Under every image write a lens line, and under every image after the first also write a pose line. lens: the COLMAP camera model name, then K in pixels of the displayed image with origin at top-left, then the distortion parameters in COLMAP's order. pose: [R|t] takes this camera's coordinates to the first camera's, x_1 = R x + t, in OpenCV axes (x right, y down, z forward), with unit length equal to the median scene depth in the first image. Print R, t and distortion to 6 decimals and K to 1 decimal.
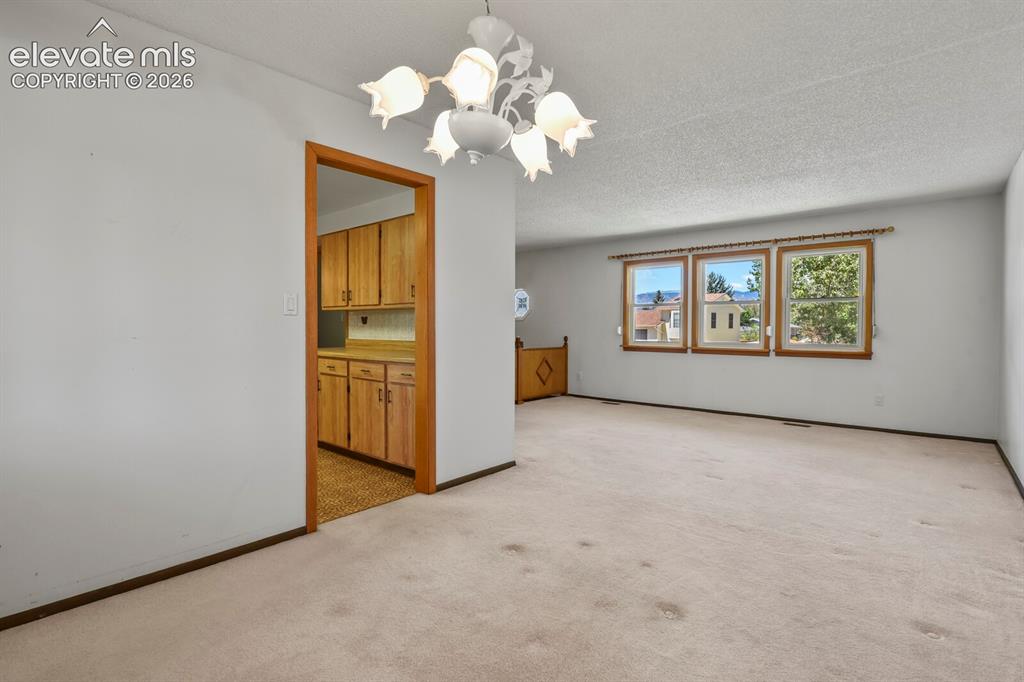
lens RADIAL K [[496.3, 0, 517.4], [0, 496.3, 337.8], [0, 0, 1]] dist [-0.007835, -0.007569]
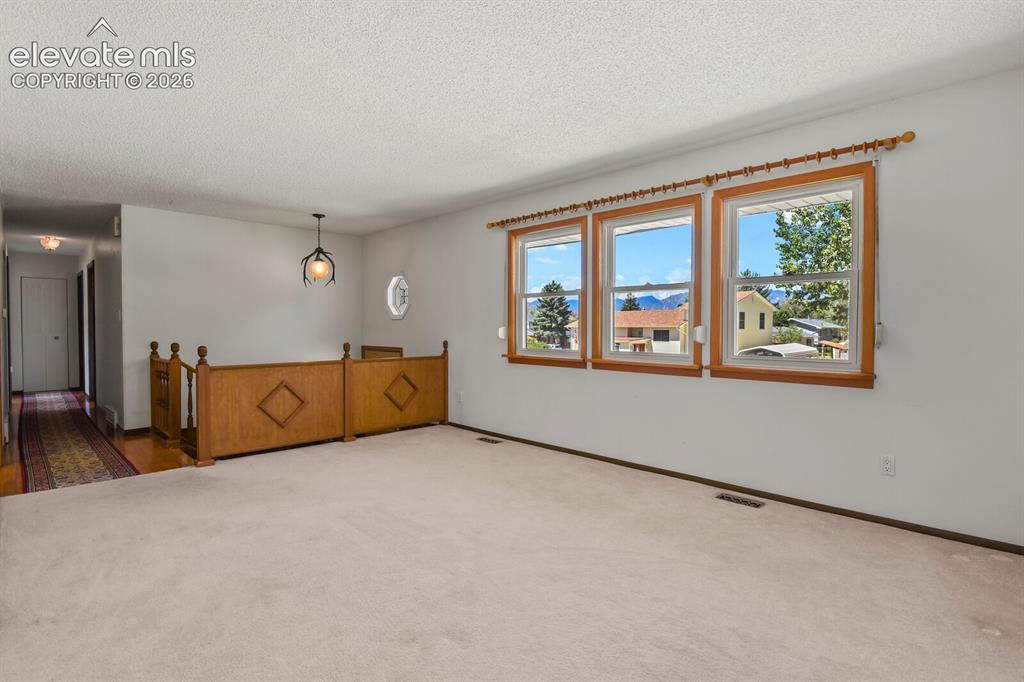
lens RADIAL K [[496.3, 0, 517.4], [0, 496.3, 337.8], [0, 0, 1]] dist [-0.007835, -0.007569]
pose [[0.997552, -0.000406, -0.069934, 0.274365], [0.000280, 0.999998, -0.001804, -0.007021], [0.069935, 0.001780, 0.997550, 0.326433]]
